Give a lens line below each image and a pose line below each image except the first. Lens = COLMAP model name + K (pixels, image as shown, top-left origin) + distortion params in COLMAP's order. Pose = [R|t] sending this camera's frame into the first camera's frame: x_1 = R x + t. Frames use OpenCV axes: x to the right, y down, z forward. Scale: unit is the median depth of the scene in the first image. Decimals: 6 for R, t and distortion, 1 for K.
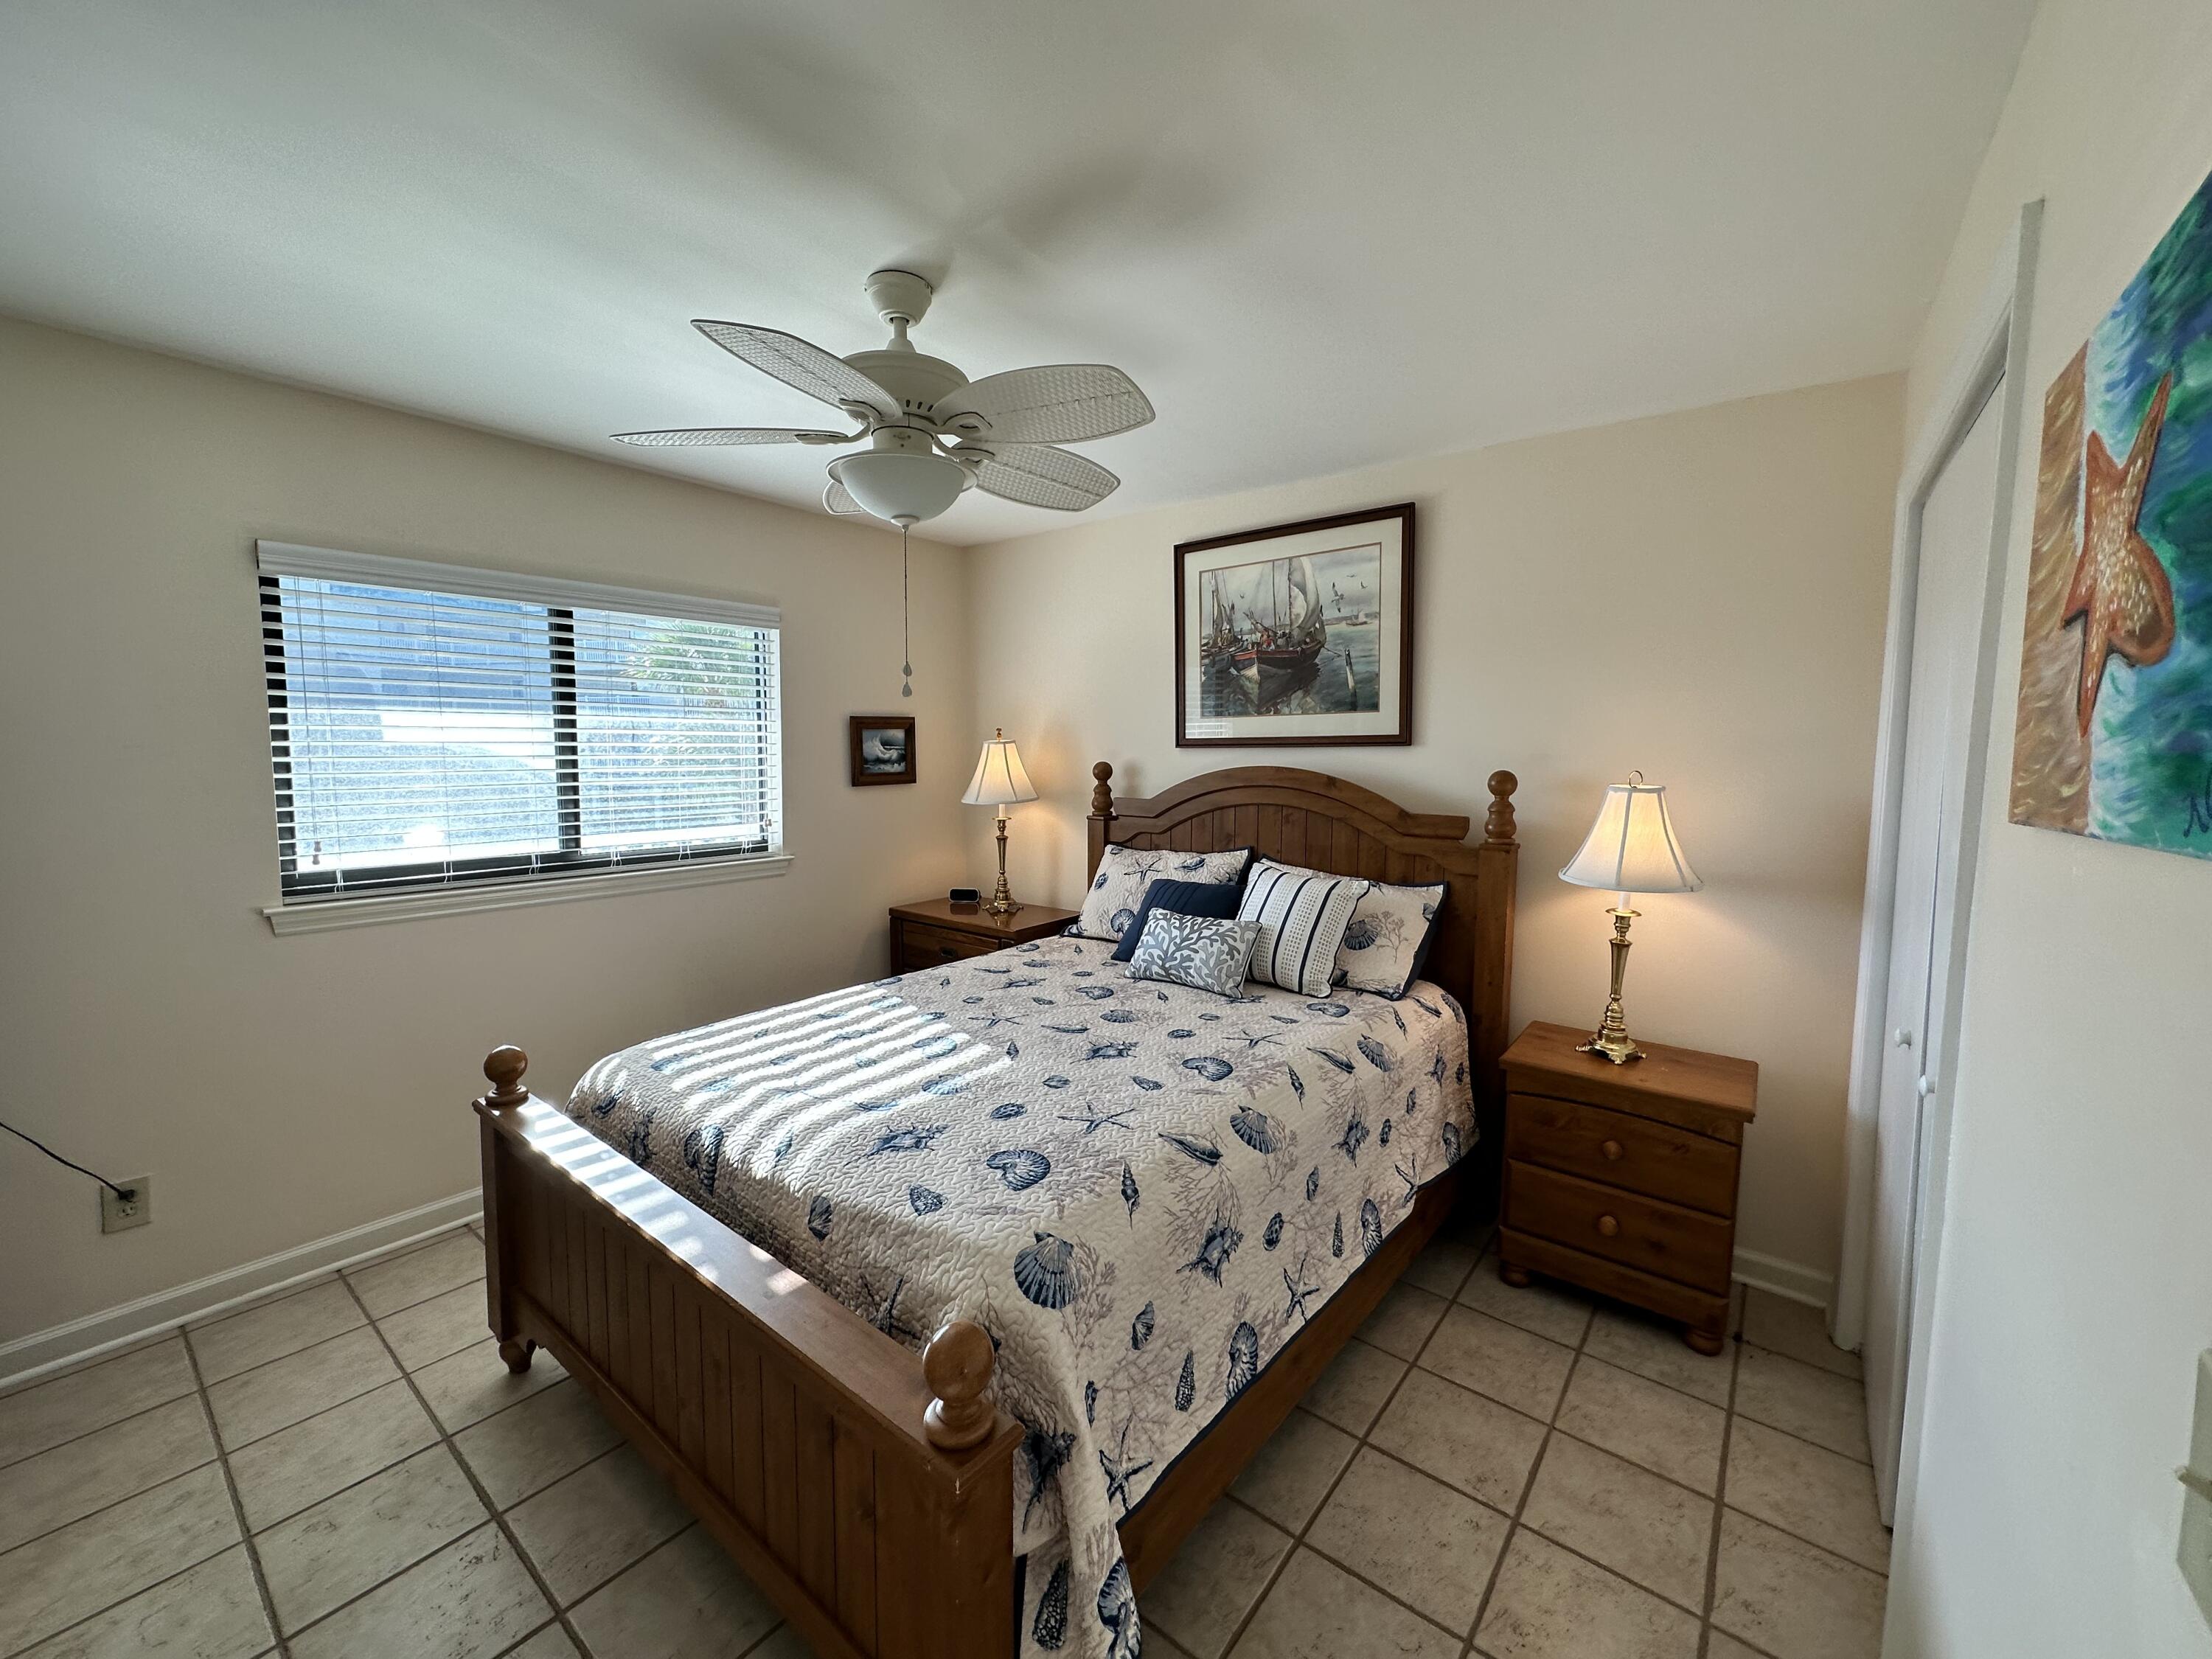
lens RADIAL K [[878.4, 0, 1092.2], [0, 878.4, 828.7], [0, 0, 1]] dist [-0.000637, -0.000107]
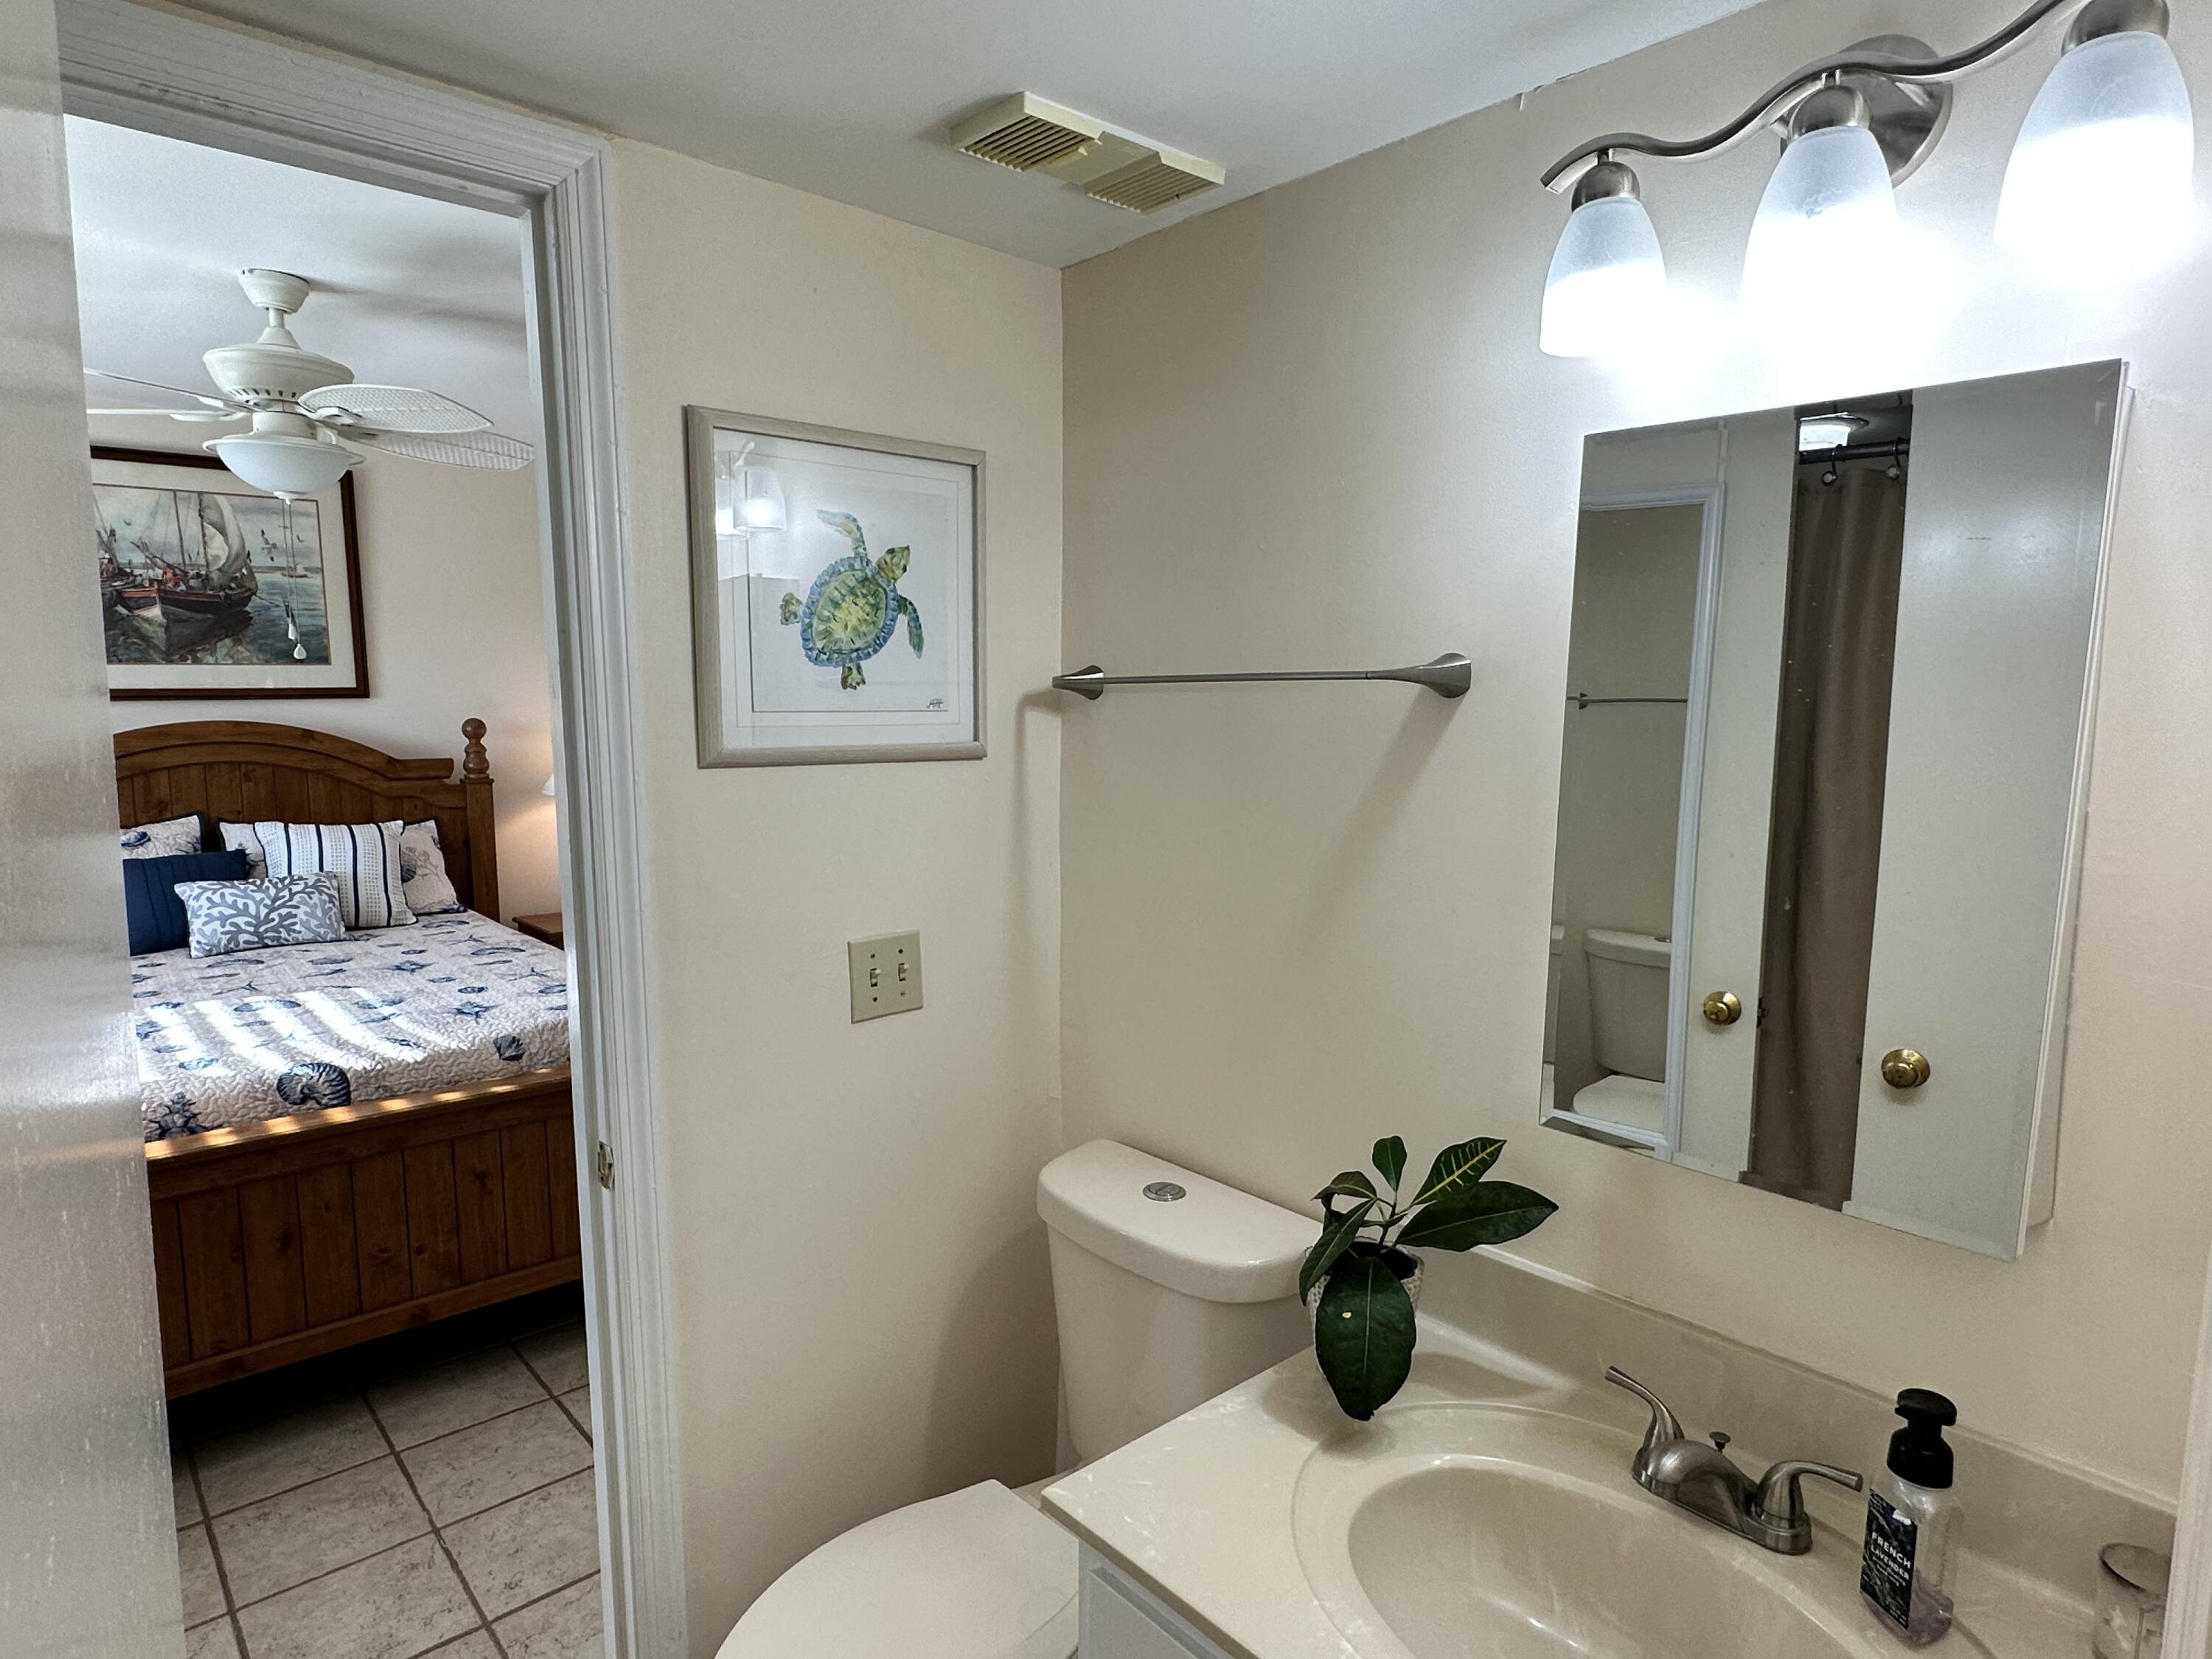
lens RADIAL K [[1269.5, 0, 1109.2], [0, 1269.5, 852.9], [0, 0, 1]] dist [-0.002237, 0.000935]
pose [[0.163143, -0.126334, 0.978480, -1.033494], [0.089625, 0.989565, 0.112822, -0.000721], [-0.982523, 0.069290, 0.172763, -0.144718]]
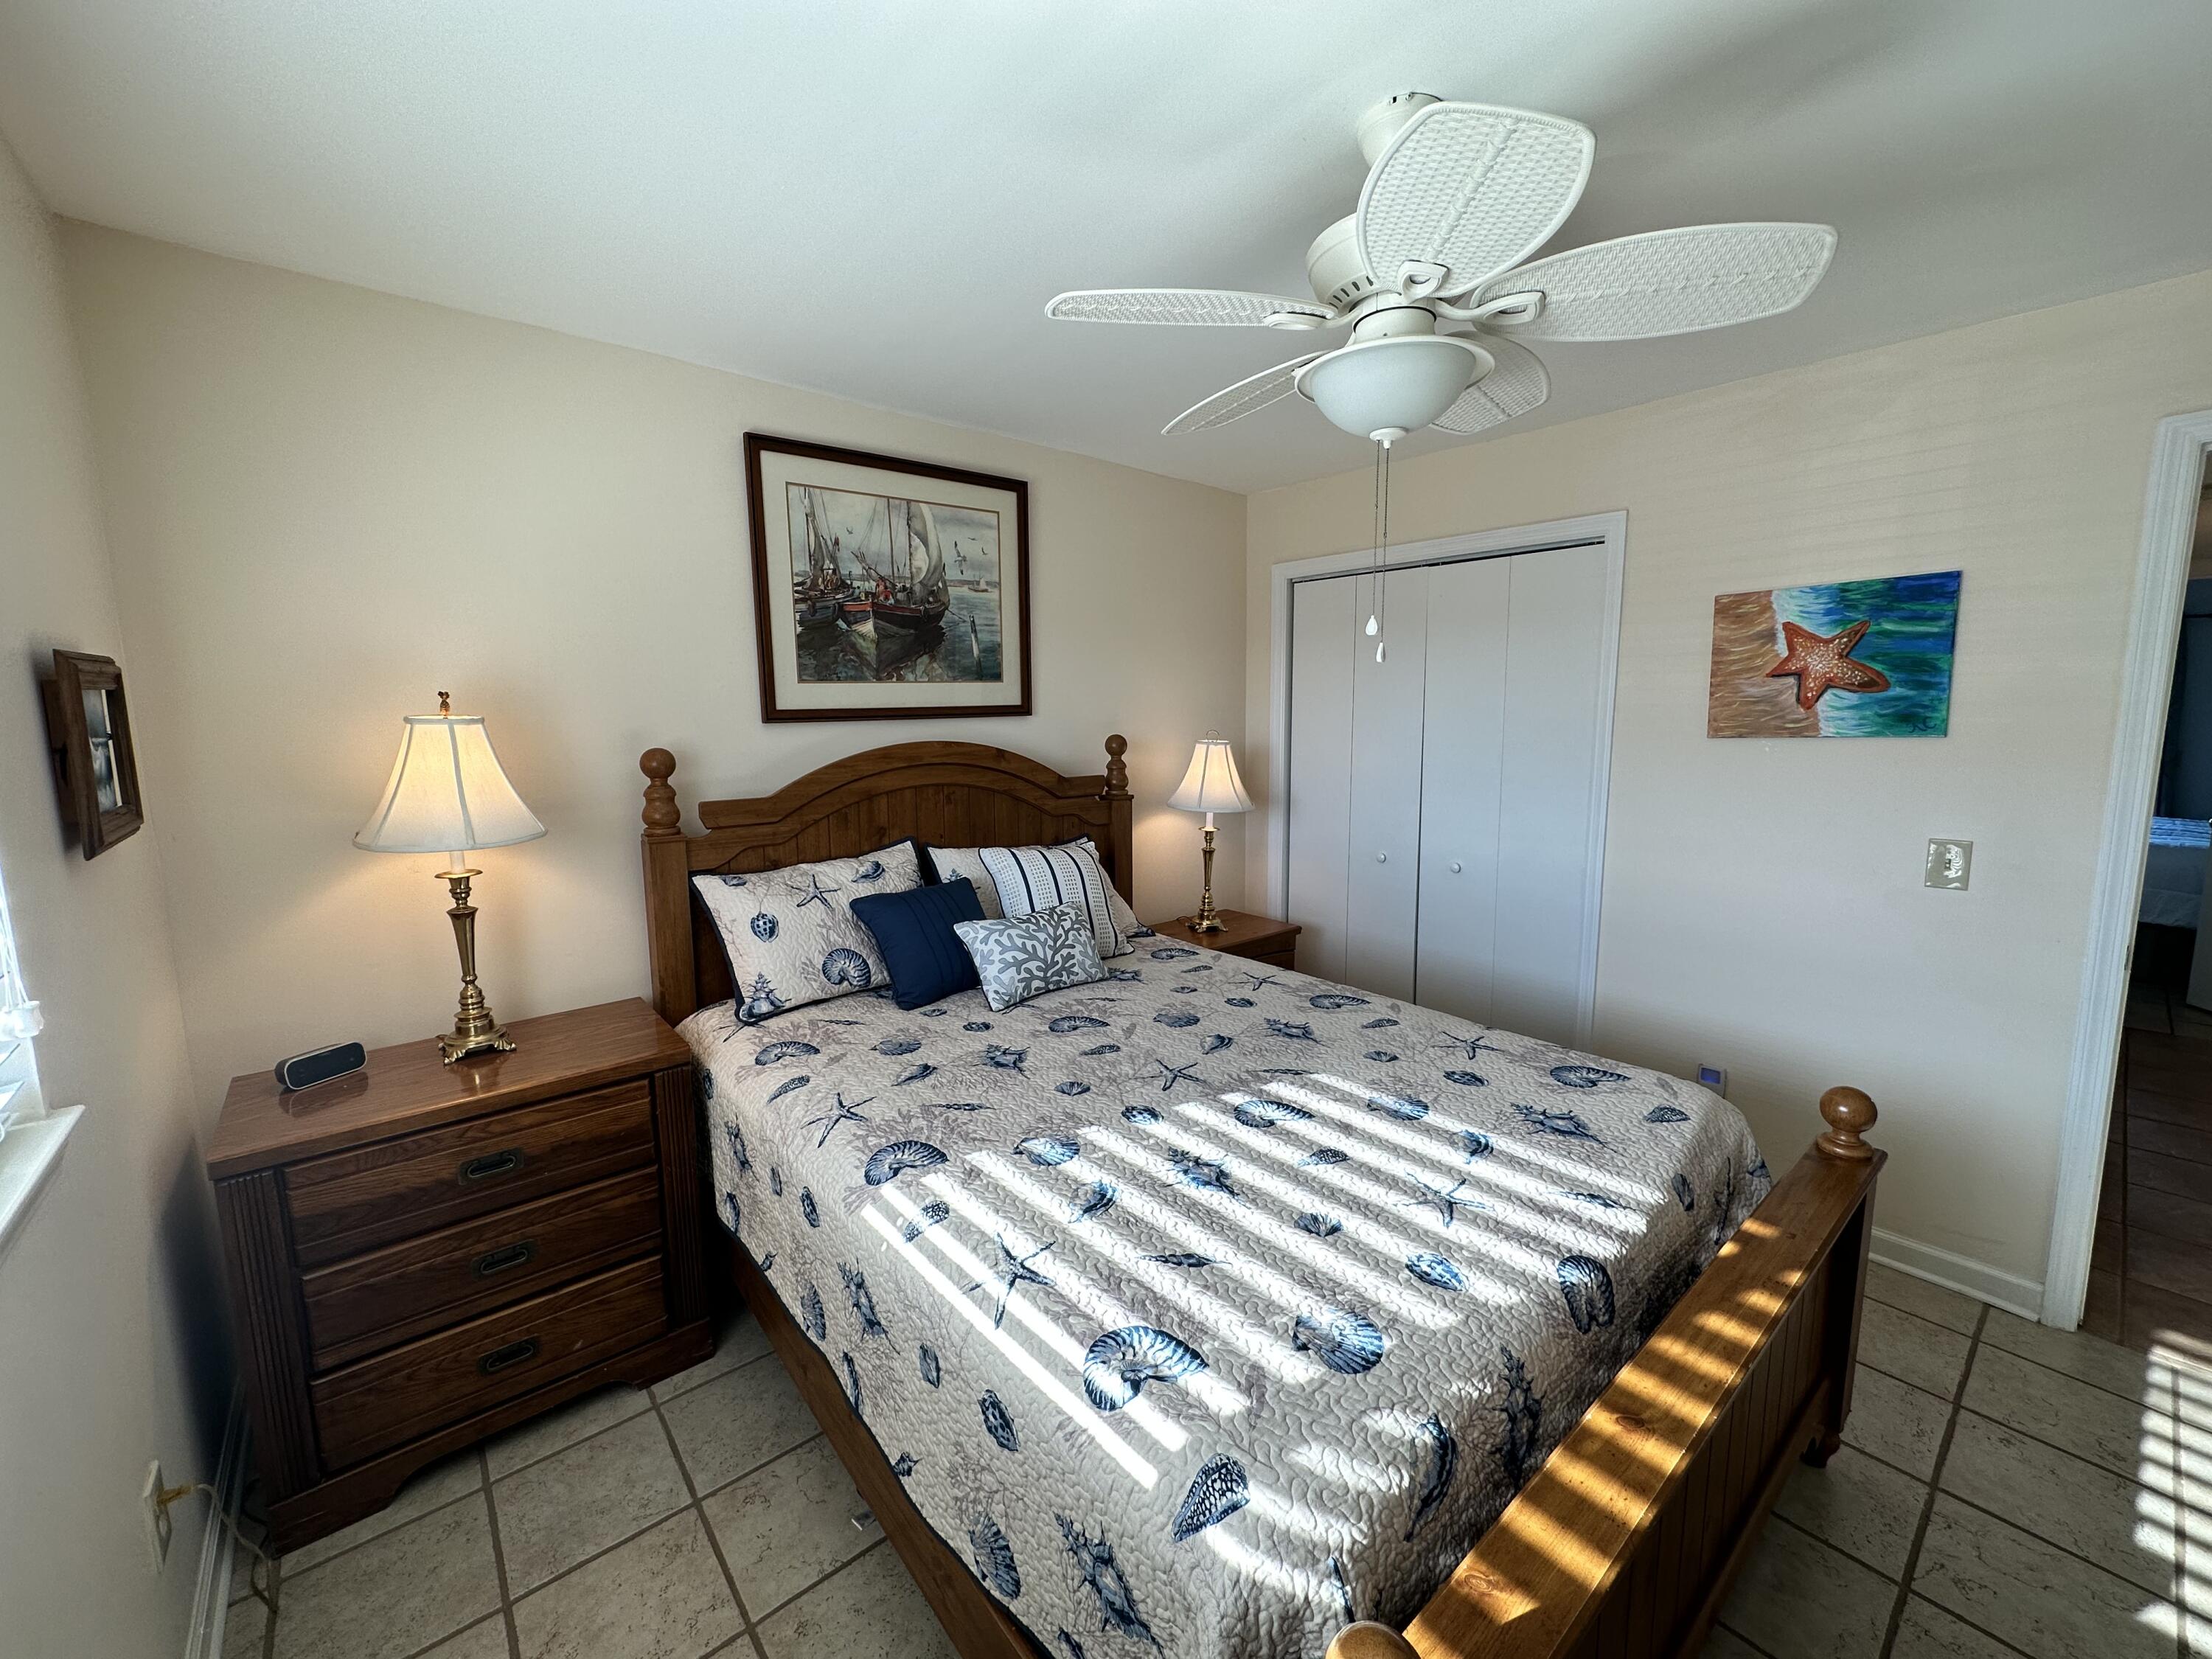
lens RADIAL K [[892.5, 0, 1106.9], [0, 892.5, 824.4], [0, 0, 1]] dist [0.000855, 0.000845]
pose [[0.183989, -0.134606, 0.973668, -0.688979], [0.100639, 0.987953, 0.117564, -0.081600], [-0.977763, 0.076359, 0.195319, 0.709533]]
